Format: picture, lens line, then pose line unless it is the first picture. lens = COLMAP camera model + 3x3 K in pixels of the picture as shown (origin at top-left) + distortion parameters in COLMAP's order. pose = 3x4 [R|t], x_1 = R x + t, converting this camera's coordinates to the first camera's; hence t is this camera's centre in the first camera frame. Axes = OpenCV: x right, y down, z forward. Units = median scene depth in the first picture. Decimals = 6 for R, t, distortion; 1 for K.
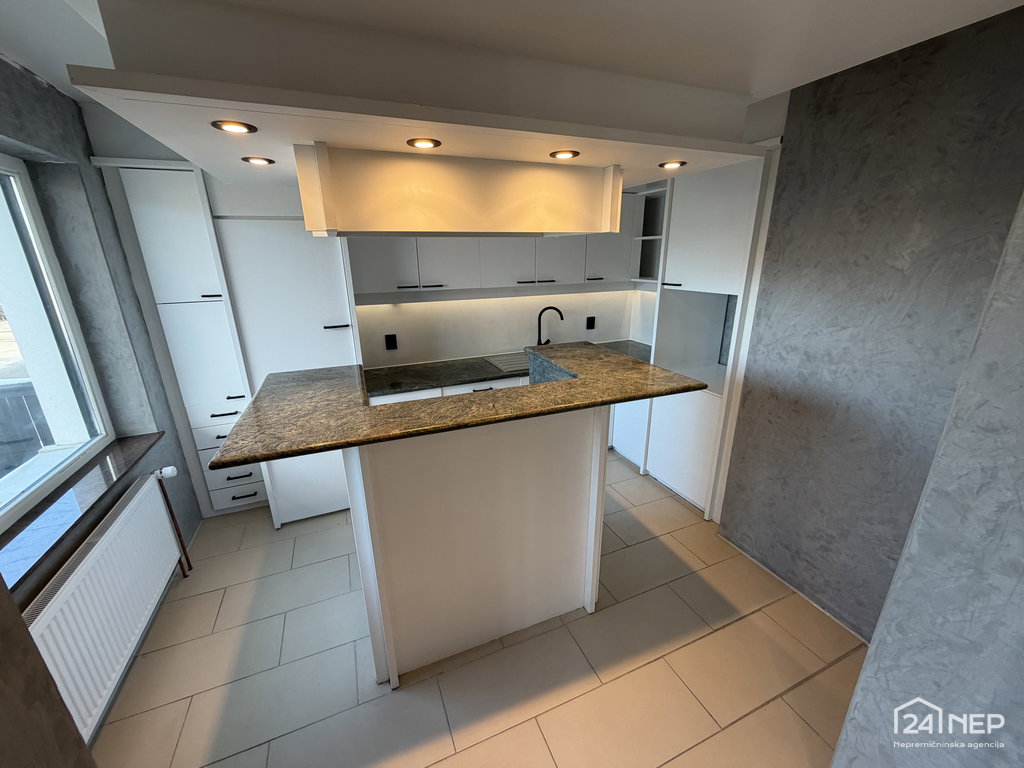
lens RADIAL K [[404.9, 0, 510.2], [0, 404.9, 384.5], [0, 0, 1]] dist [-0.001722, -0.000009]
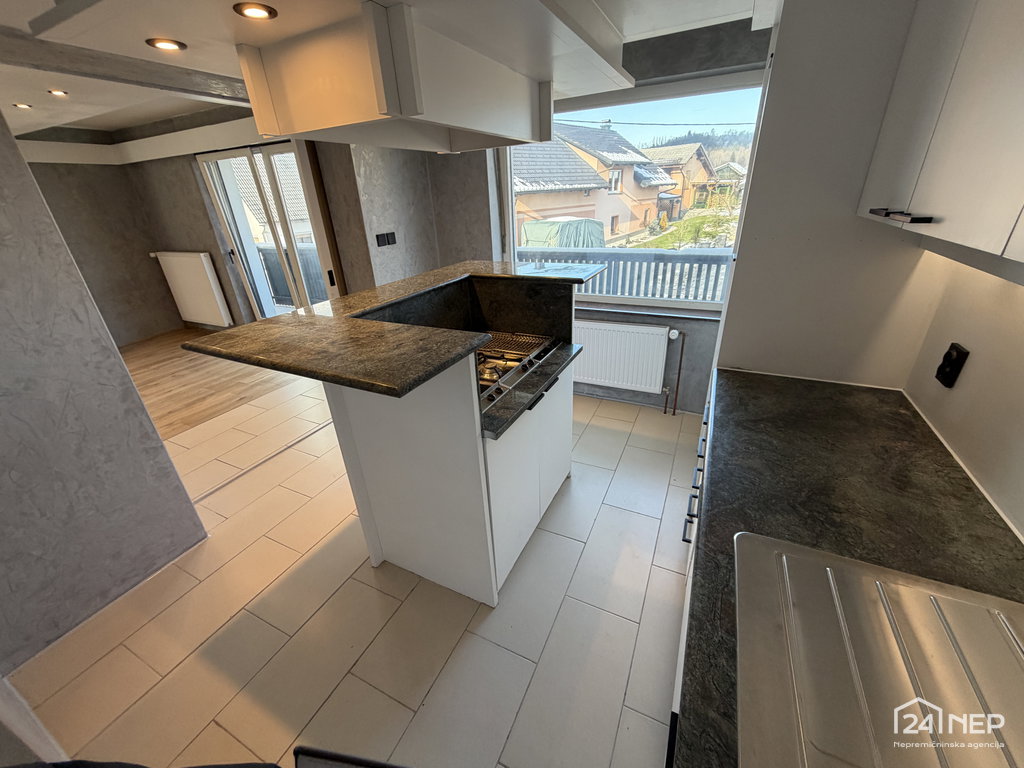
lens RADIAL K [[404.9, 0, 515.7], [0, 404.9, 386.1], [0, 0, 1]] dist [-0.001722, -0.000009]
pose [[-0.748411, 0.325535, -0.577848, 0.258500], [-0.149564, 0.765975, 0.625230, -0.287200], [0.646151, 0.554354, -0.524576, 1.017777]]
